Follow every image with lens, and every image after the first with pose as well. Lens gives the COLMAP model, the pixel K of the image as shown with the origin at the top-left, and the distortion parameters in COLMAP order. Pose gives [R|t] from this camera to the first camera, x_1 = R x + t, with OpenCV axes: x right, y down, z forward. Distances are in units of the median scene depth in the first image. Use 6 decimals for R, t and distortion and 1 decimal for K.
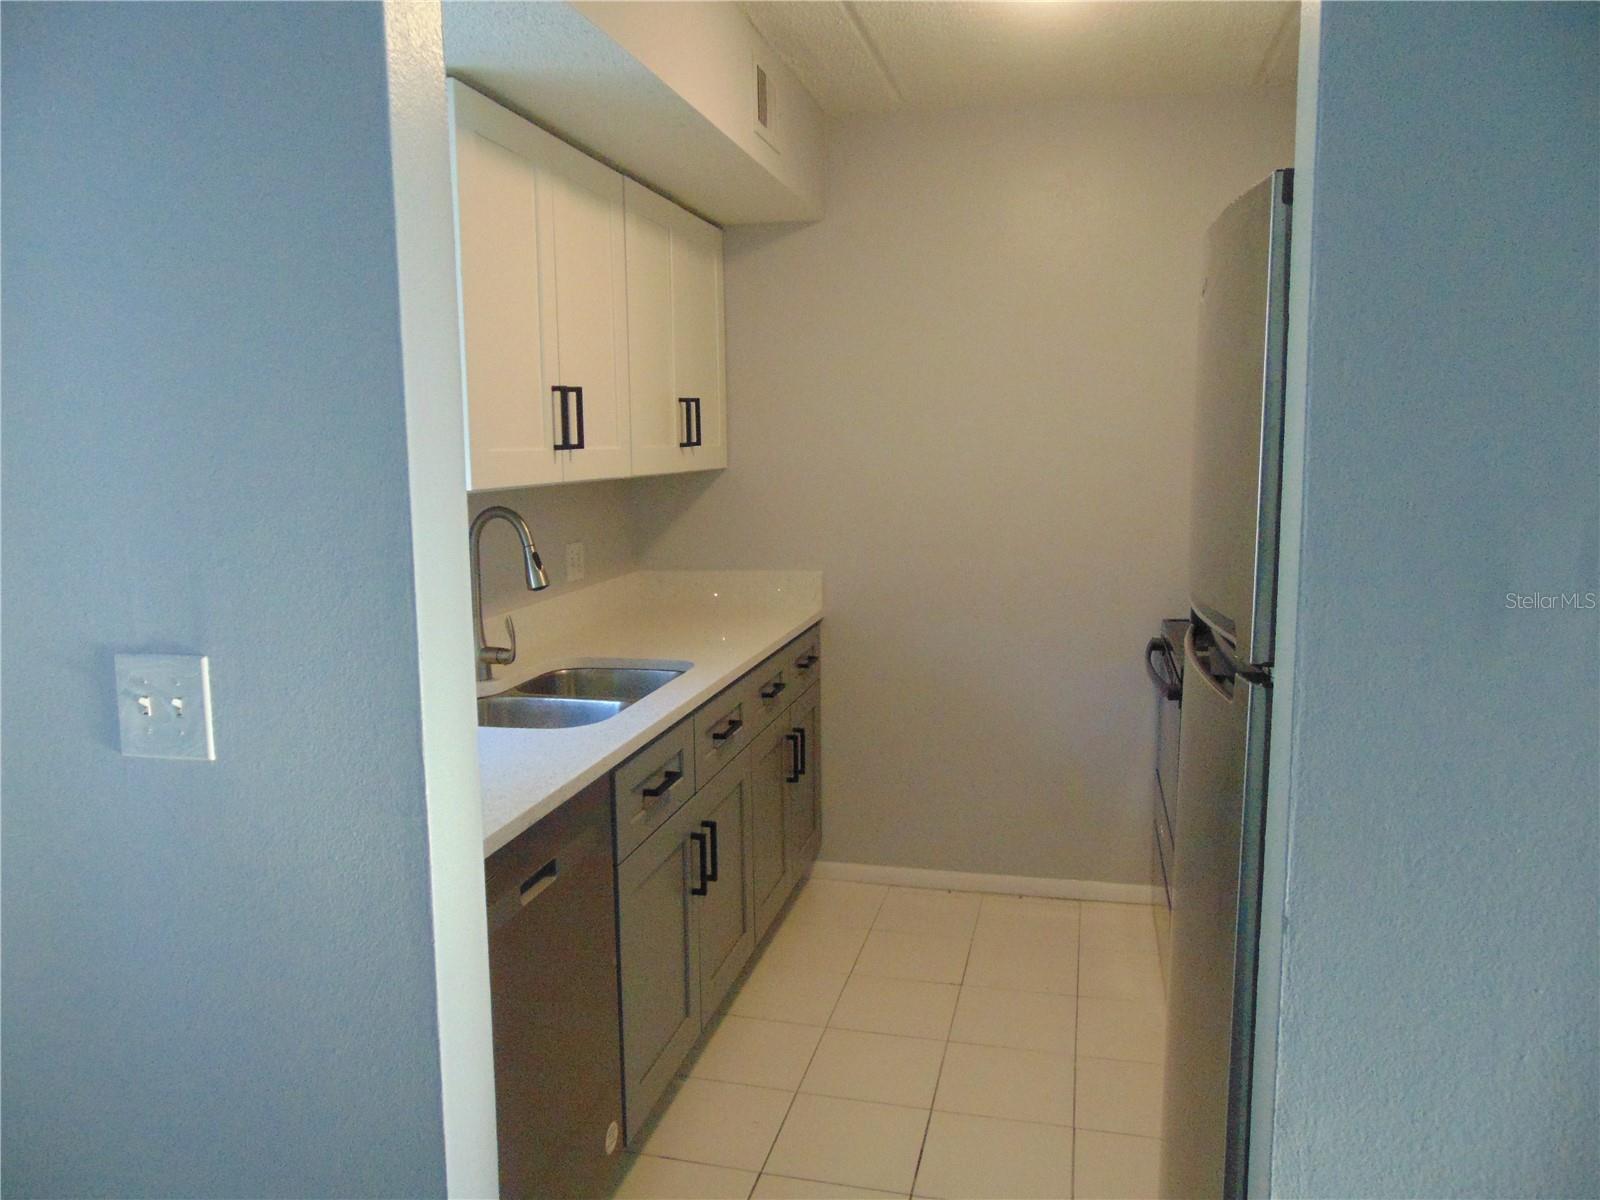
lens RADIAL K [[1179.0, 0, 803.9], [0, 1179.0, 587.3], [0, 0, 1]] dist [-0.013076, 0.035218]
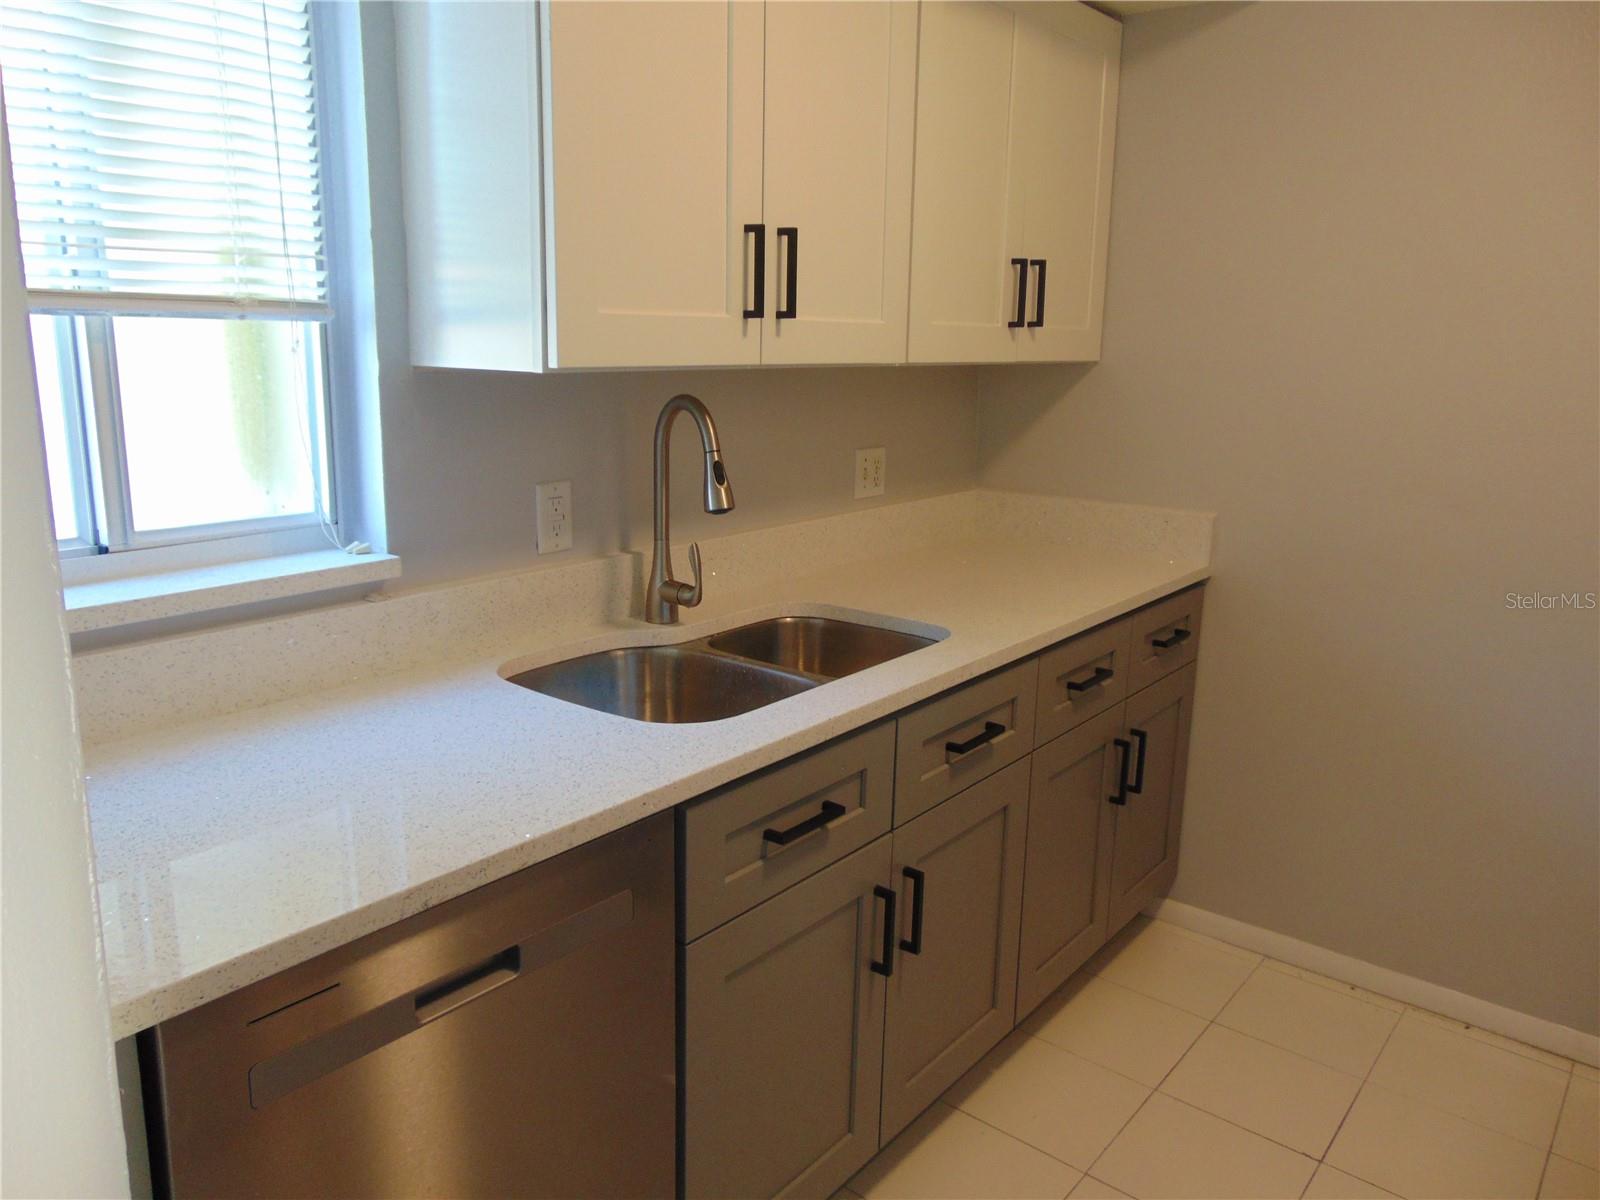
lens RADIAL K [[1179.0, 0, 803.9], [0, 1179.0, 587.3], [0, 0, 1]] dist [-0.013076, 0.035218]
pose [[0.905131, 0.119840, -0.407892, 0.119486], [-0.083726, 0.990905, 0.105340, -0.032189], [0.416806, -0.061195, 0.906933, 0.344155]]
